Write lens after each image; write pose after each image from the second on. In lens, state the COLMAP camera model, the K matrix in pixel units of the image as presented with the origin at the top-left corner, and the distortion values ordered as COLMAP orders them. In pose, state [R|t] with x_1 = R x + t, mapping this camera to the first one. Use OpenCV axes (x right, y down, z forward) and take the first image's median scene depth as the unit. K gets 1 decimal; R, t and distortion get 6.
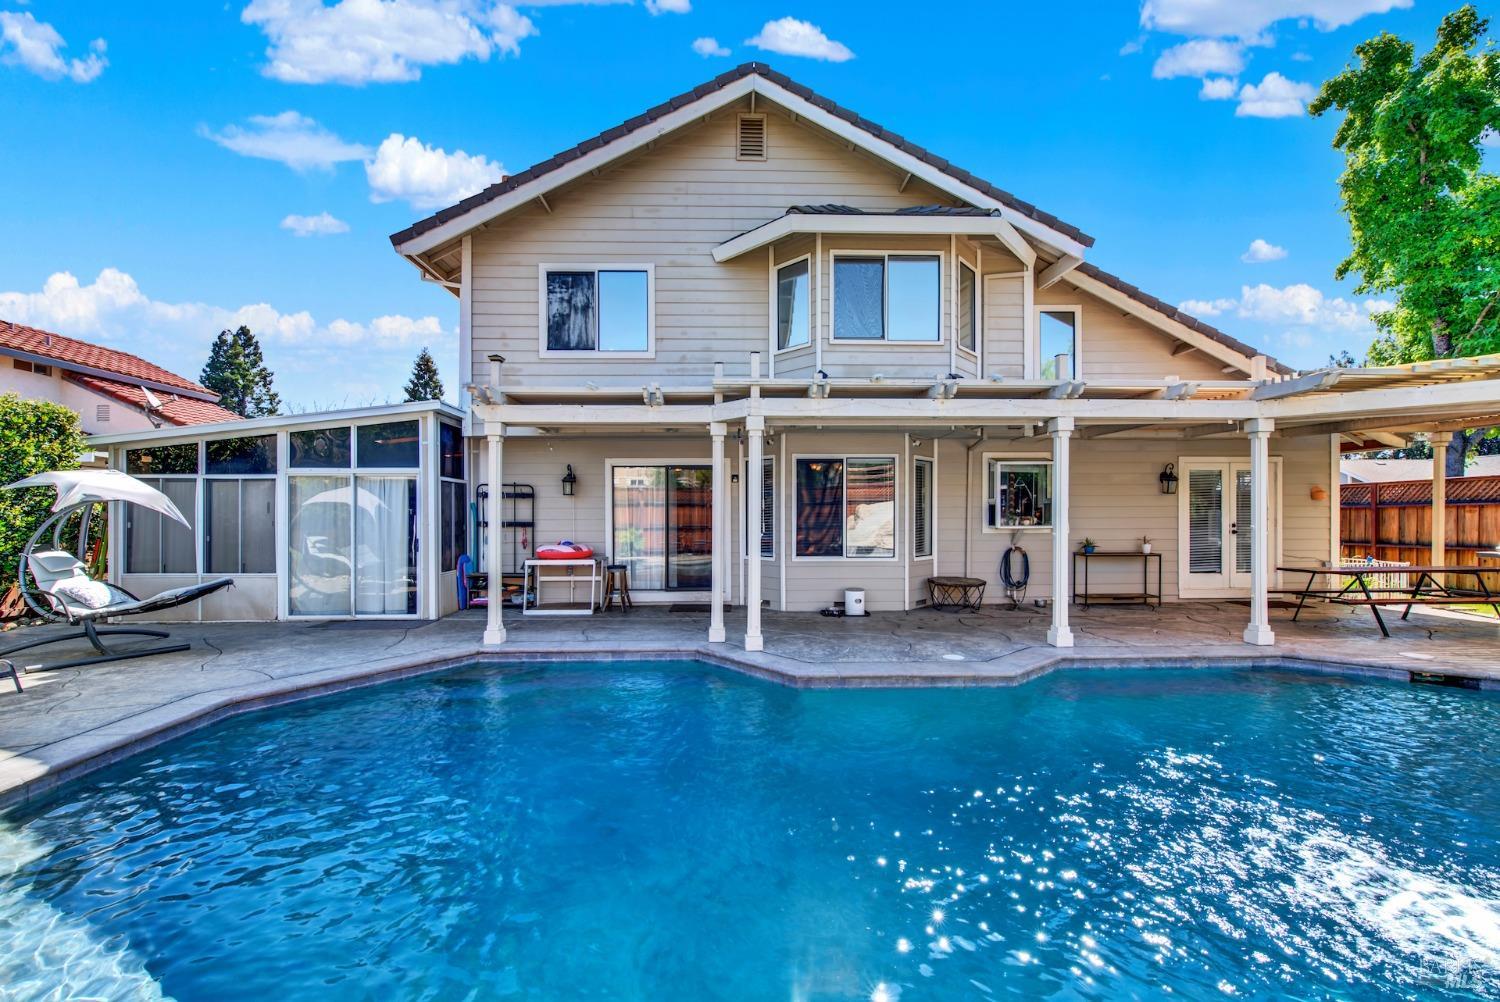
lens RADIAL K [[598.9, 0, 745.9], [0, 598.9, 514.8], [0, 0, 1]] dist [0.005544, -0.002591]
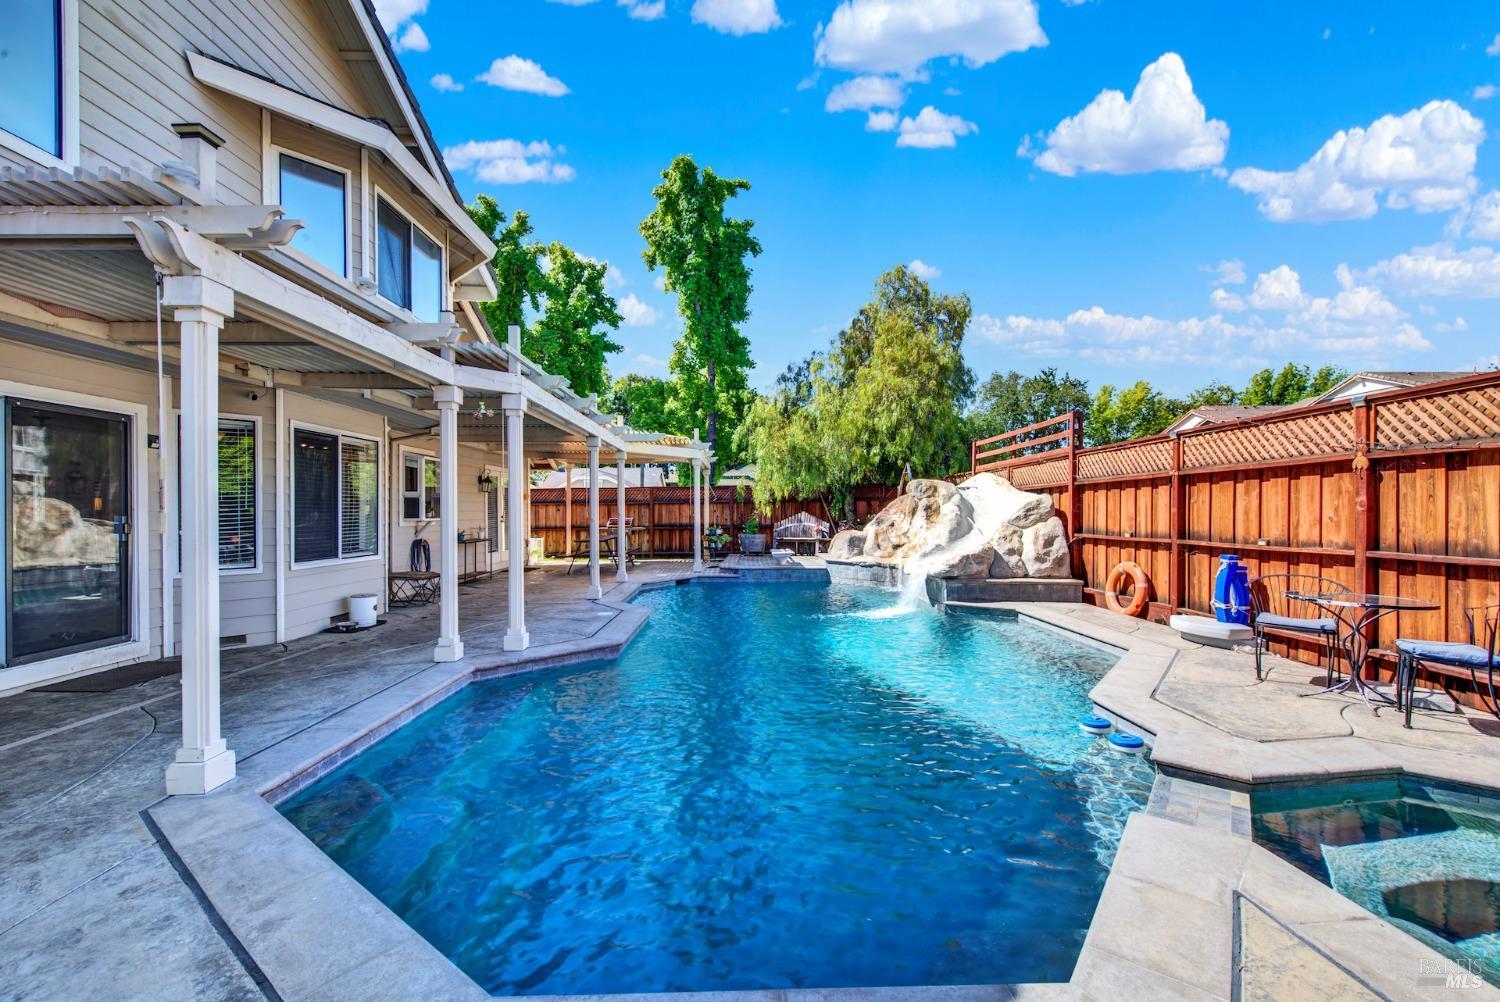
lens RADIAL K [[599.3, 0, 746.8], [0, 599.3, 515.1], [0, 0, 1]] dist [0.004742, -0.002541]
pose [[0.016752, -0.005128, 0.999847, -0.636787], [0.006701, 0.999965, 0.005016, 0.011993], [-0.999837, 0.006616, 0.016786, 0.446468]]
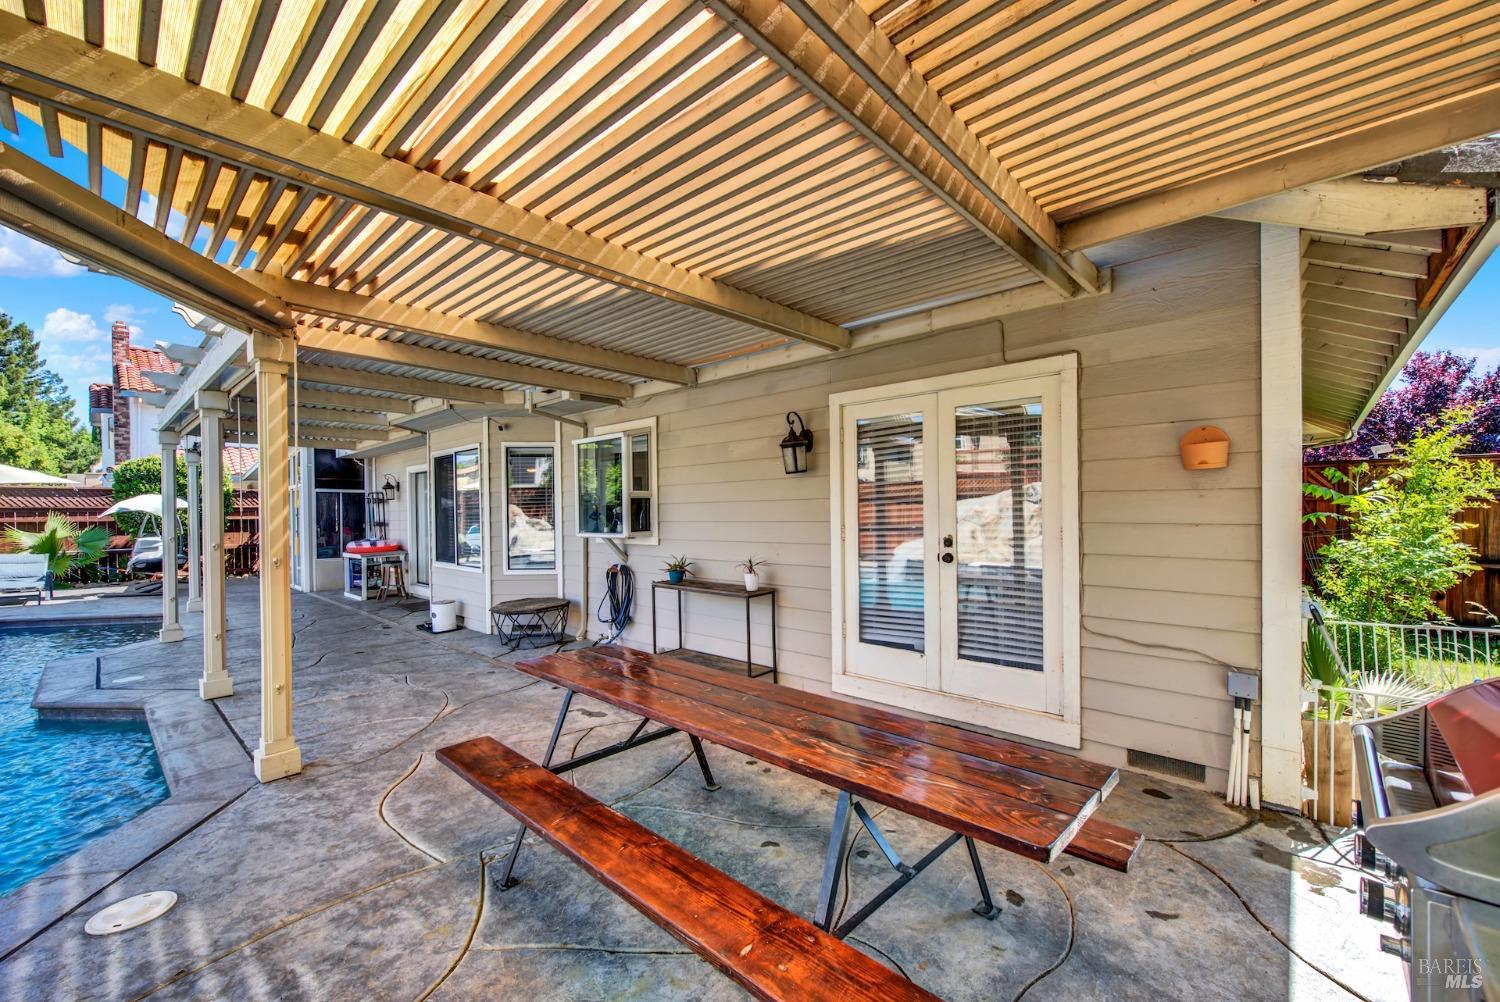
lens RADIAL K [[598.9, 0, 745.9], [0, 598.9, 514.8], [0, 0, 1]] dist [0.005544, -0.002591]
pose [[0.717503, -0.001127, -0.696555, 1.102647], [0.009567, 0.999920, 0.008236, -0.006290], [0.696490, -0.012574, 0.717456, 0.669138]]
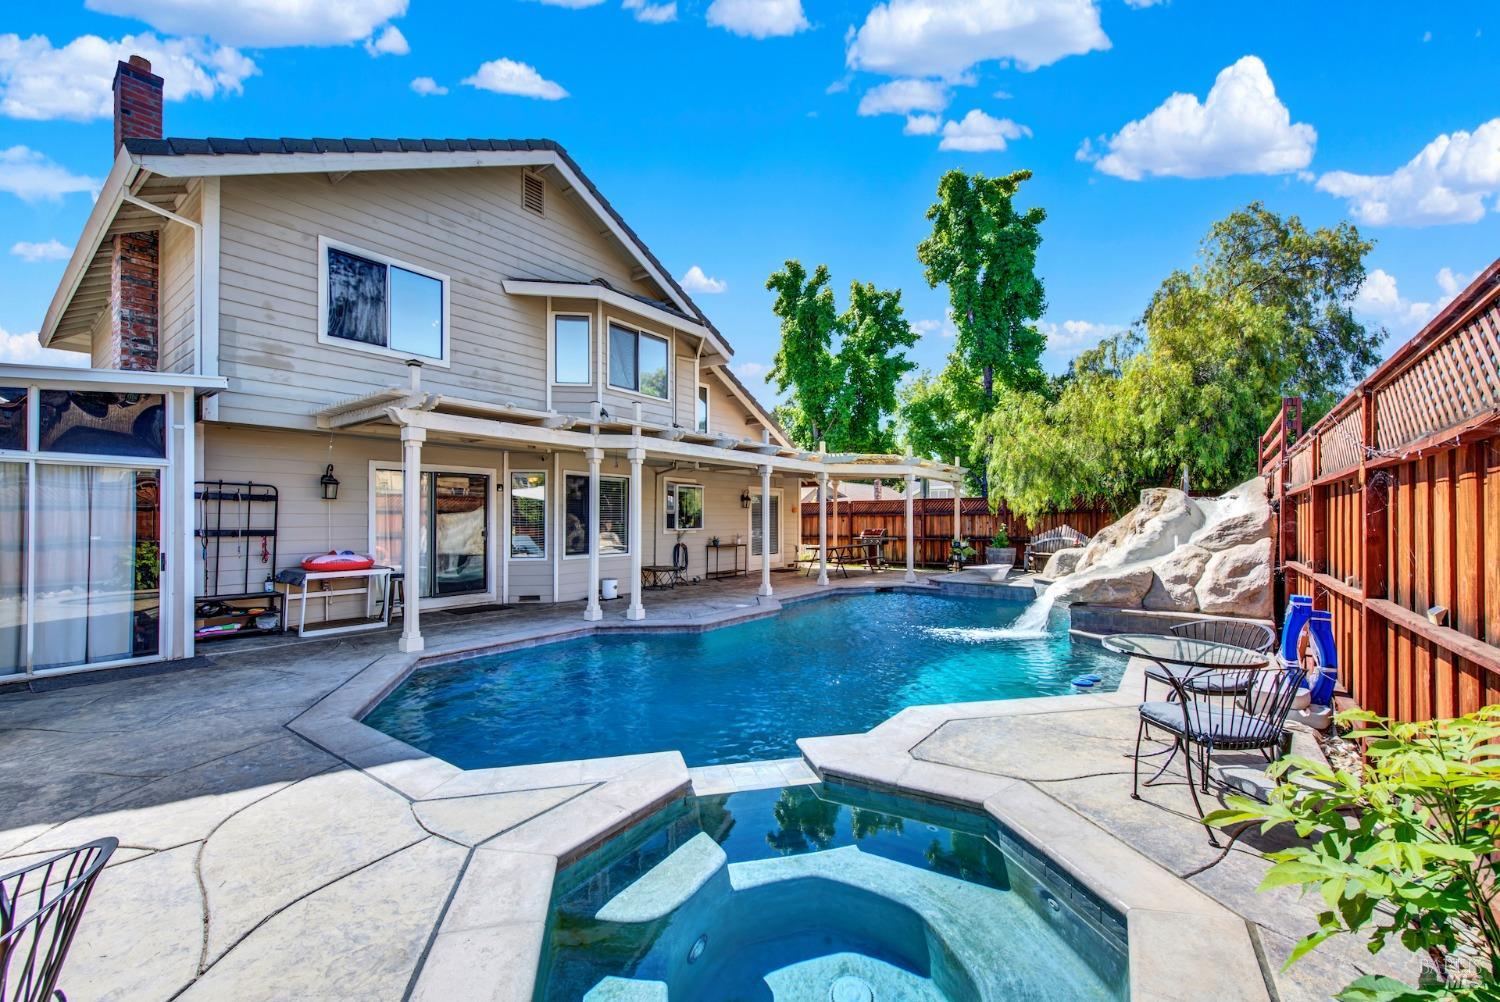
lens RADIAL K [[598.9, 0, 745.9], [0, 598.9, 514.8], [0, 0, 1]] dist [0.005544, -0.002591]
pose [[0.624793, 0.007328, 0.780756, -0.635828], [0.001411, 0.999944, -0.010514, 0.001040], [-0.780789, 0.007671, 0.624748, -0.035618]]
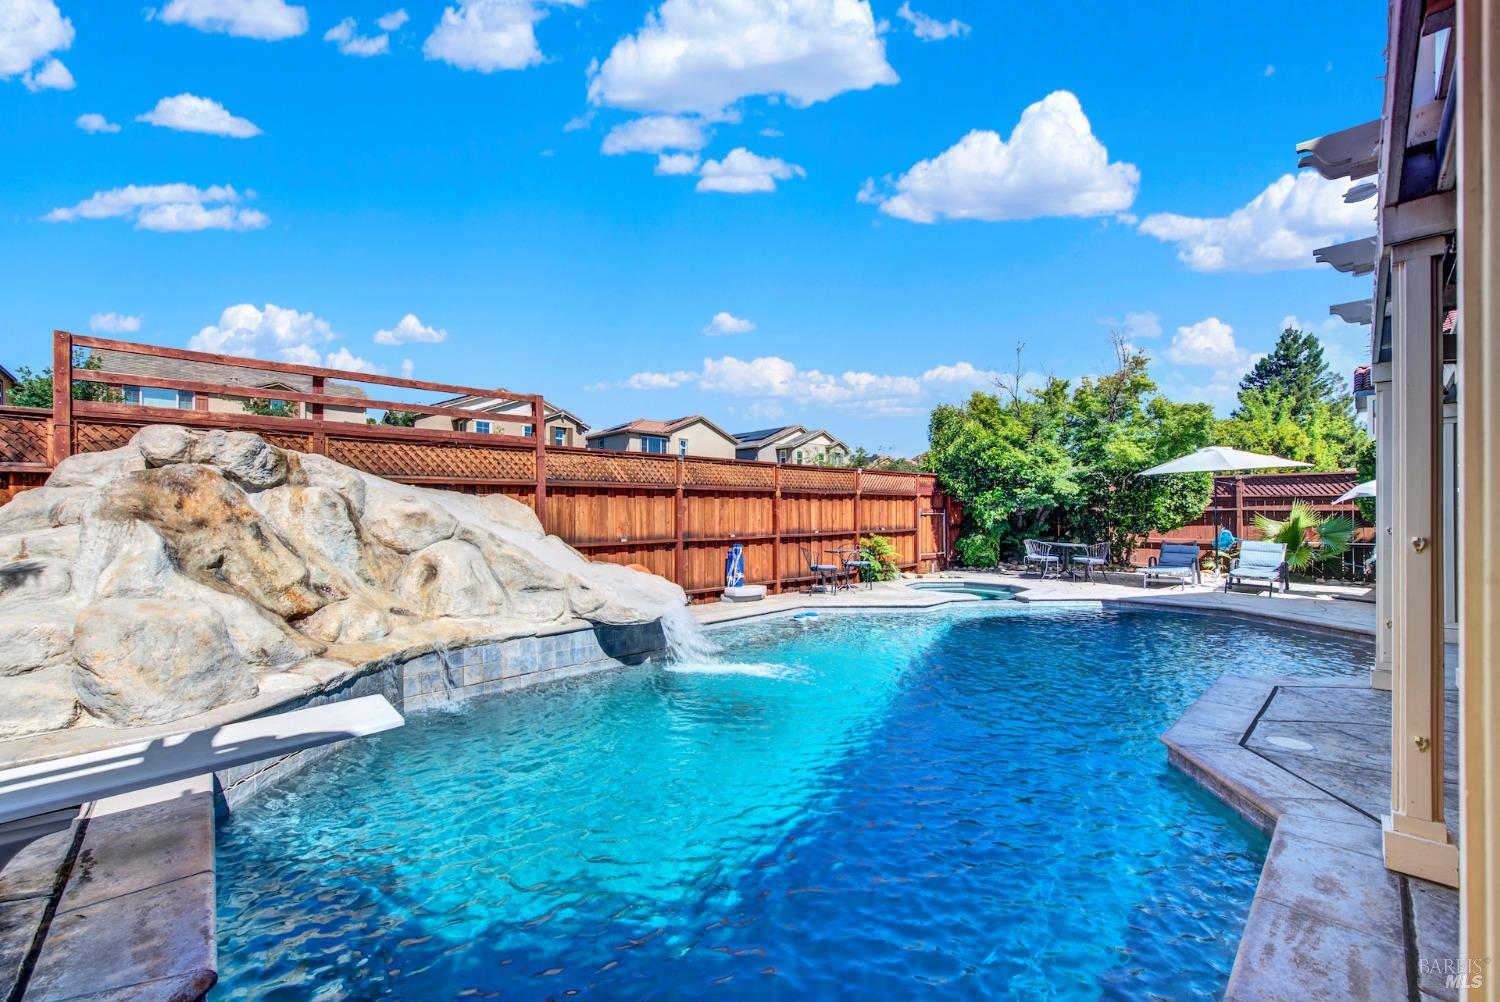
lens RADIAL K [[599.3, 0, 746.8], [0, 599.3, 515.1], [0, 0, 1]] dist [0.004742, -0.002541]
pose [[-0.742776, 0.004356, -0.669526, 0.751350], [0.002906, 0.999990, 0.003283, 0.009058], [0.669534, 0.000493, -0.742781, 0.721580]]
